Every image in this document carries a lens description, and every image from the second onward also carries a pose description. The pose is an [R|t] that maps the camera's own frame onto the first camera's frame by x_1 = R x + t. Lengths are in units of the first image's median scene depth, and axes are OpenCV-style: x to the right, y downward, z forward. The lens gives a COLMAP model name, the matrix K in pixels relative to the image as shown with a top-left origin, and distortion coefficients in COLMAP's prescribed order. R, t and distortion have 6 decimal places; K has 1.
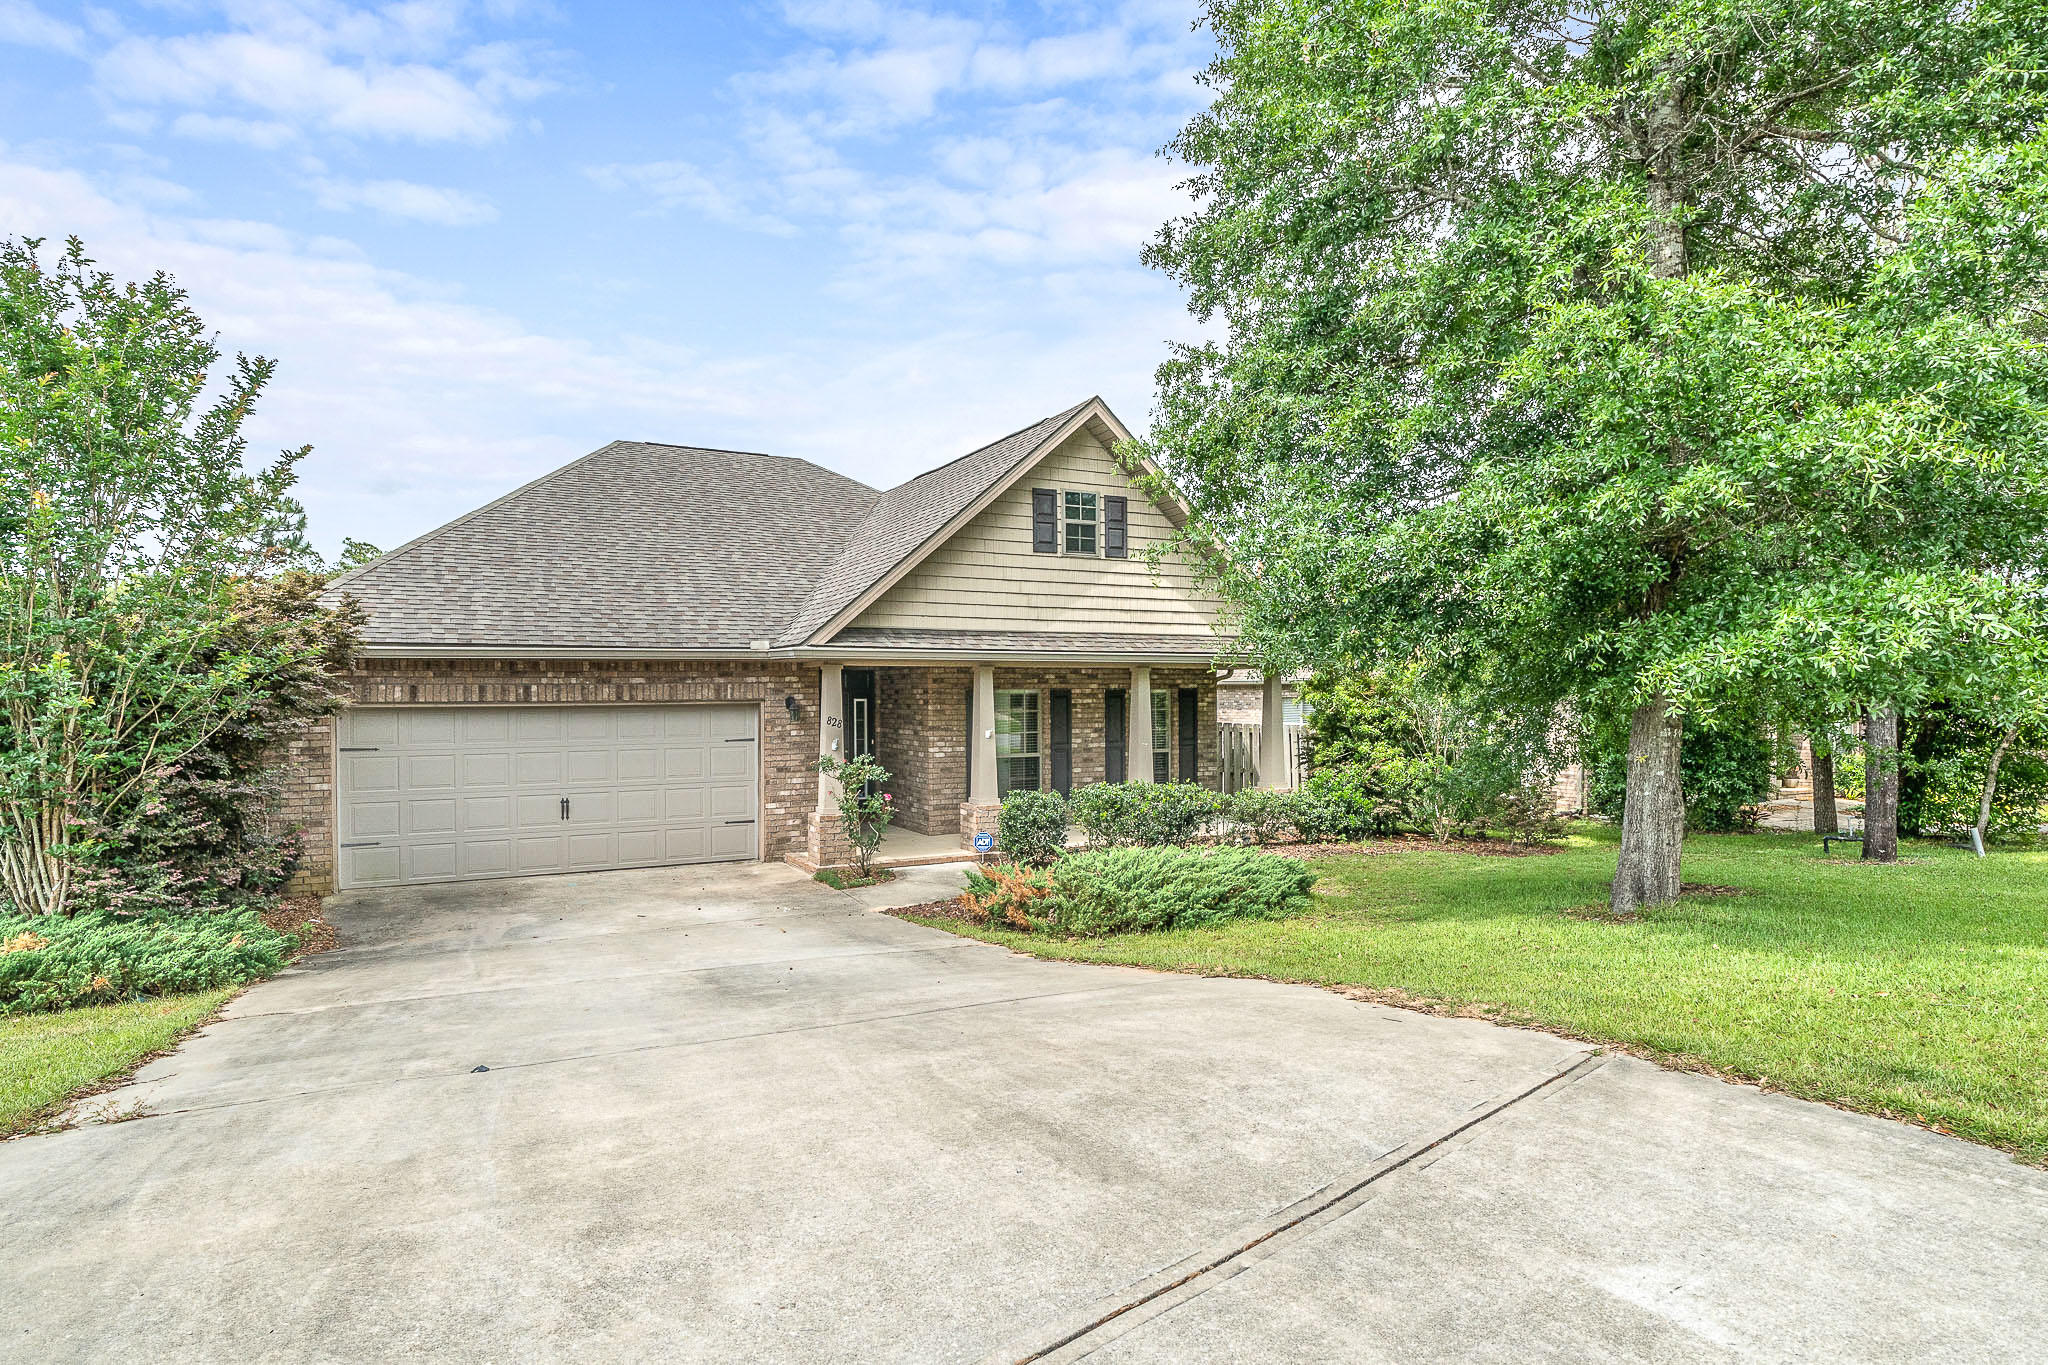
lens RADIAL K [[1178.1, 0, 1034.3], [0, 1178.1, 685.4], [0, 0, 1]] dist [0.004578, 0.000341]
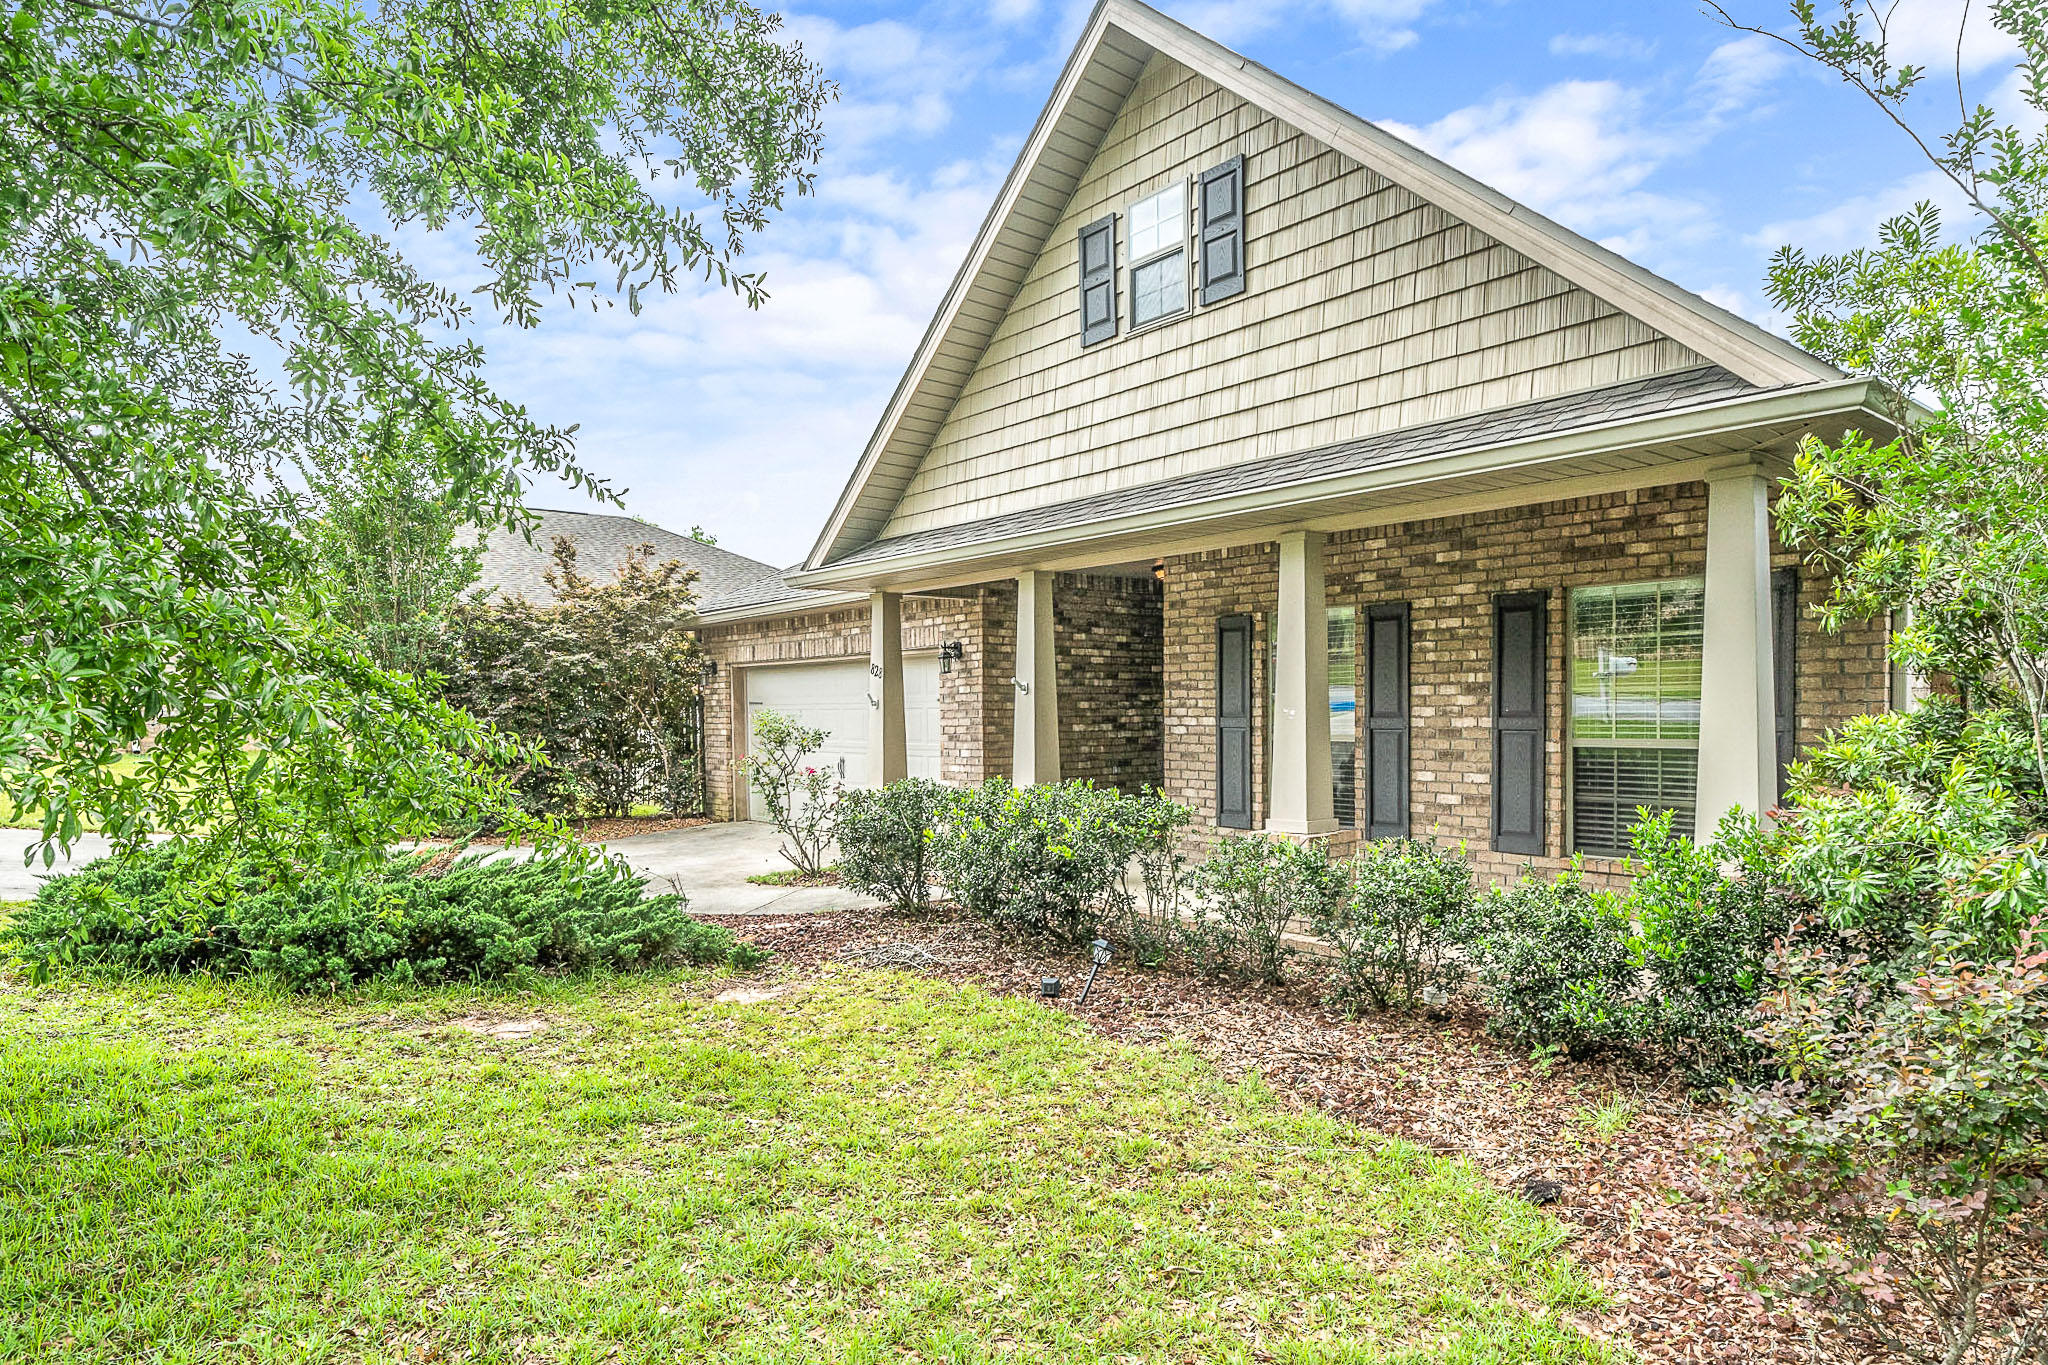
lens RADIAL K [[1170.0, 0, 1023.8], [0, 1170.0, 699.6], [0, 0, 1]] dist [-0.003905, -0.003941]
pose [[0.178843, -0.004693, -0.983867, 0.534211], [0.012644, 0.999917, -0.002471, 0.048883], [0.983796, -0.011999, 0.178887, 0.903200]]
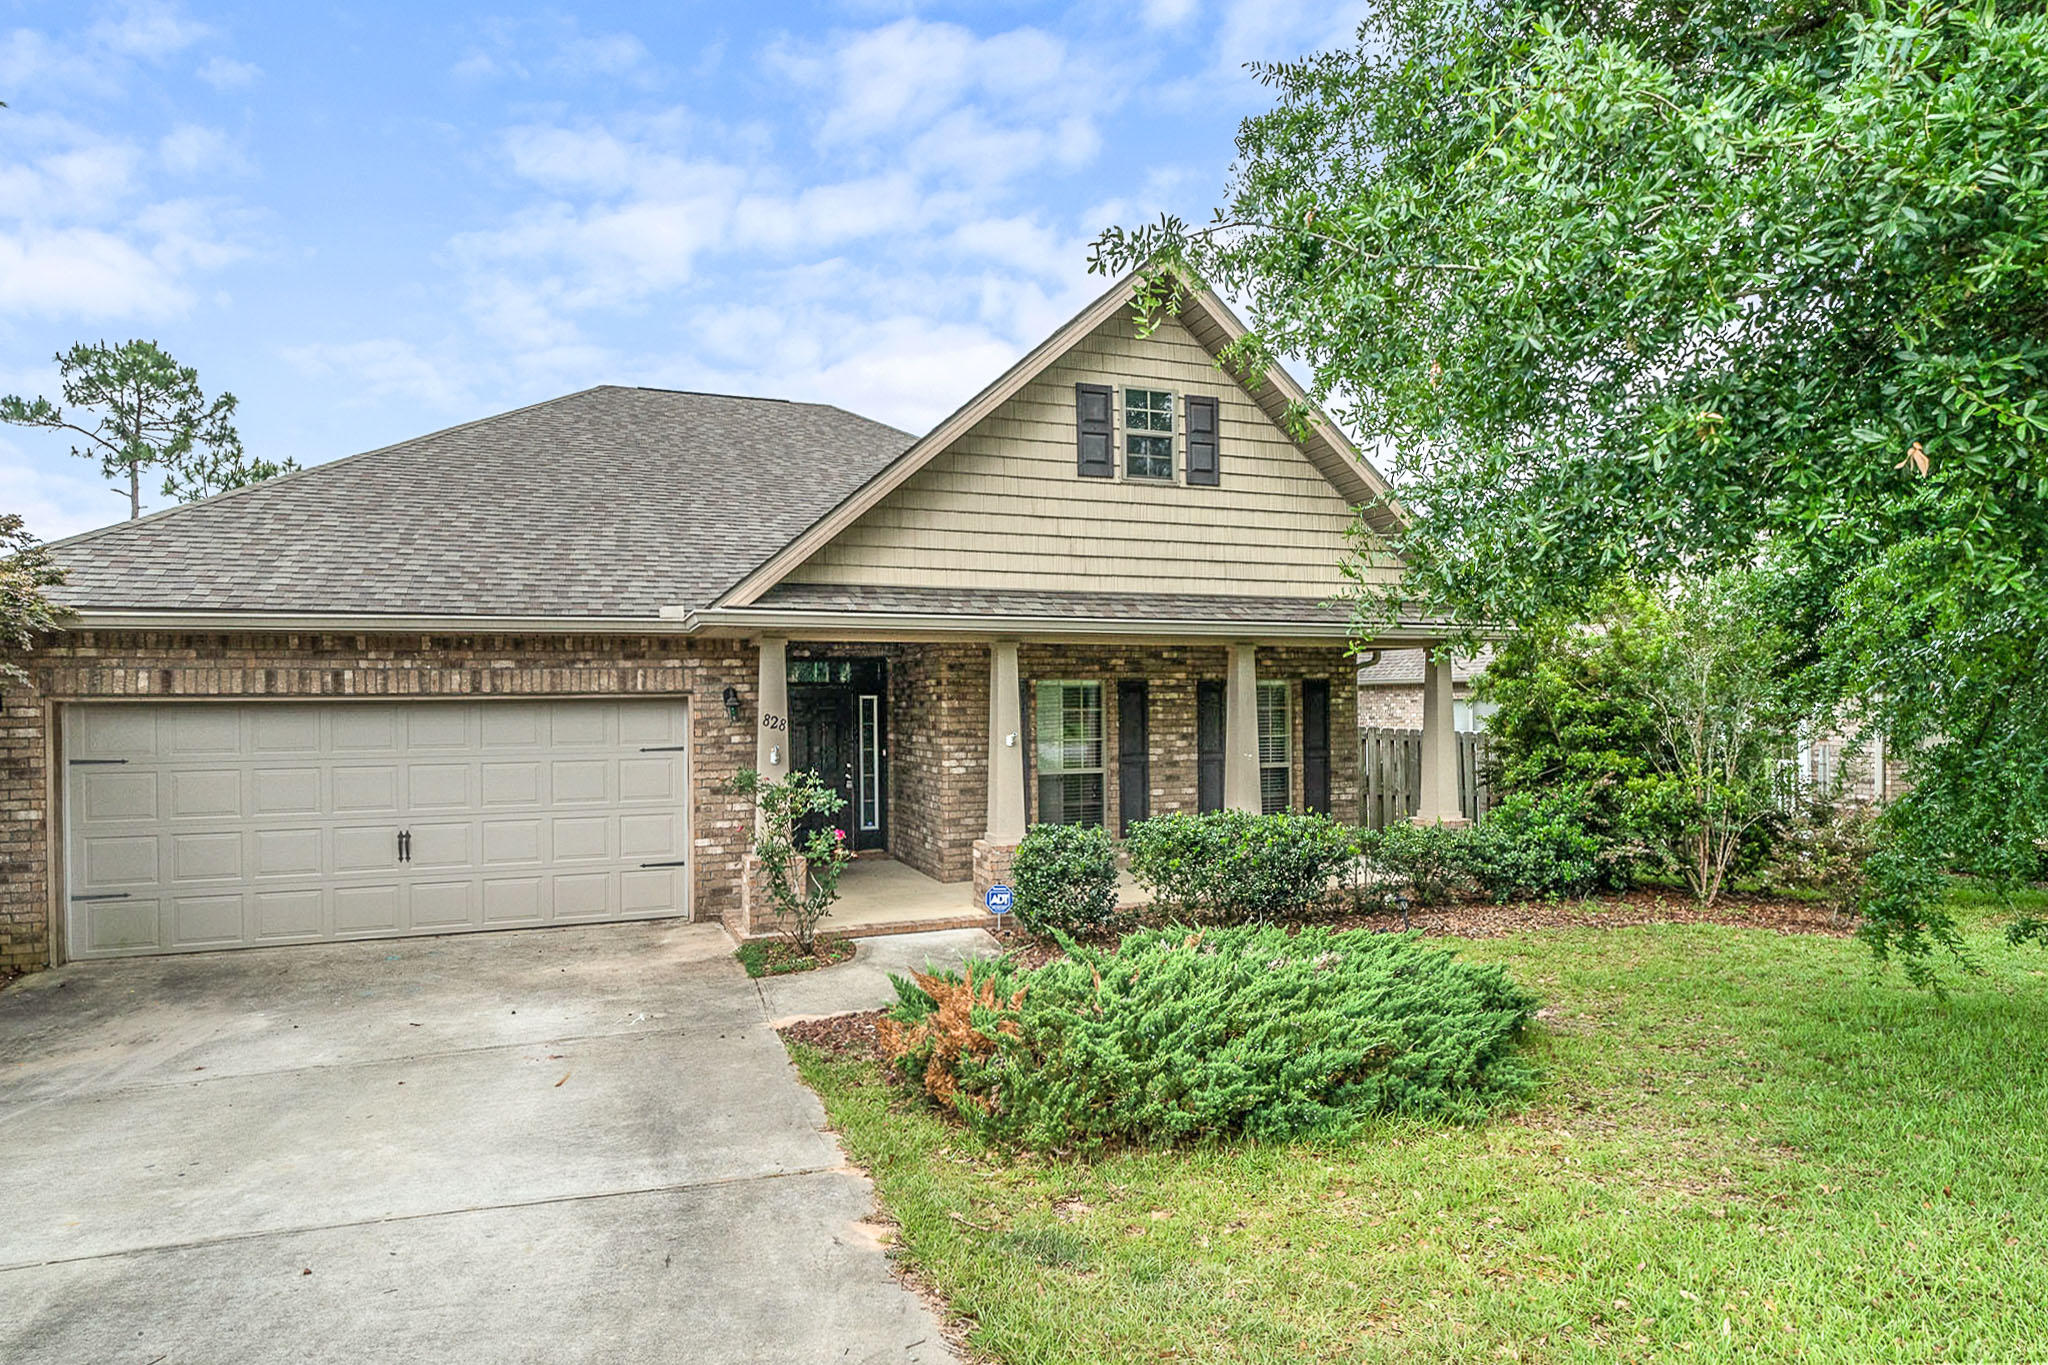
lens RADIAL K [[1178.1, 0, 1011.6], [0, 1178.1, 691.0], [0, 0, 1]] dist [0.004578, 0.000341]
pose [[0.990109, -0.007002, -0.140122, 0.058343], [0.006045, 0.999955, -0.007252, 0.017660], [0.140167, 0.006333, 0.990108, 0.323316]]
